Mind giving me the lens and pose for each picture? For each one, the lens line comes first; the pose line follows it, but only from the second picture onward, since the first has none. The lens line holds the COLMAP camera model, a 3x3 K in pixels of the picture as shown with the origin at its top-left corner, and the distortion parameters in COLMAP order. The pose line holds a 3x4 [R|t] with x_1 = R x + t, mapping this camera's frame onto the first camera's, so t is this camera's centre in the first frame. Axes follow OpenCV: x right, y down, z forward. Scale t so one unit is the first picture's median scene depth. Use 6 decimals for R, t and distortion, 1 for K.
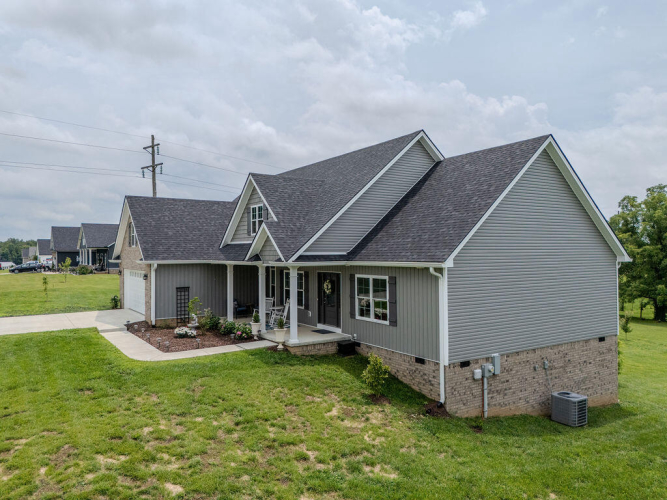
lens RADIAL K [[493.2, 0, 333.4], [0, 493.2, 238.4], [0, 0, 1]] dist [0.011370, 0.002718]
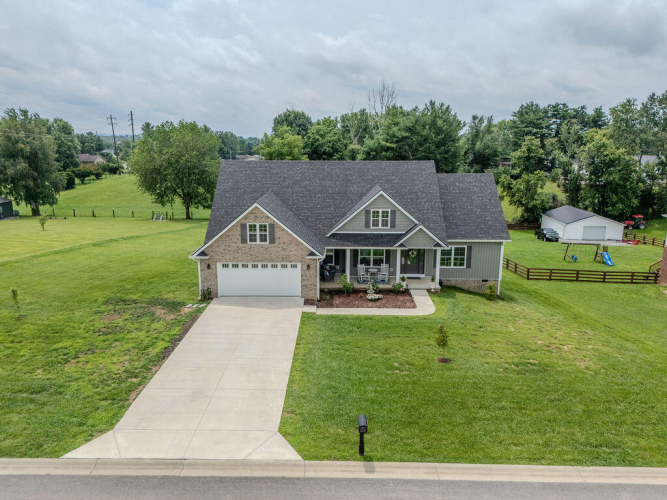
lens RADIAL K [[497.9, 0, 333.0], [0, 497.9, 249.1], [0, 0, 1]] dist [0.065351, -0.063038]
pose [[0.552041, -0.168534, 0.816607, -1.896966], [-0.032242, 0.974313, 0.222878, -0.356718], [-0.833193, -0.149367, 0.532427, 0.330113]]
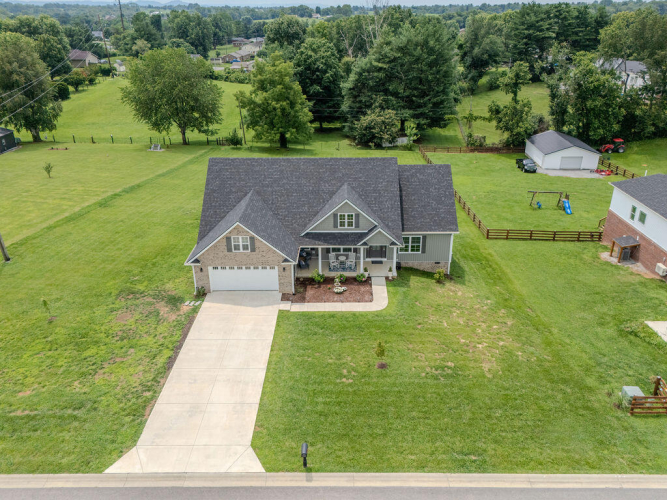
lens RADIAL K [[504.5, 0, 340.5], [0, 504.5, 218.9], [0, 0, 1]] dist [0.063509, -0.059119]
pose [[0.547376, -0.318508, 0.773907, -1.989421], [-0.024636, 0.918212, 0.395322, -0.963957], [-0.836524, -0.235456, 0.494760, 0.108374]]
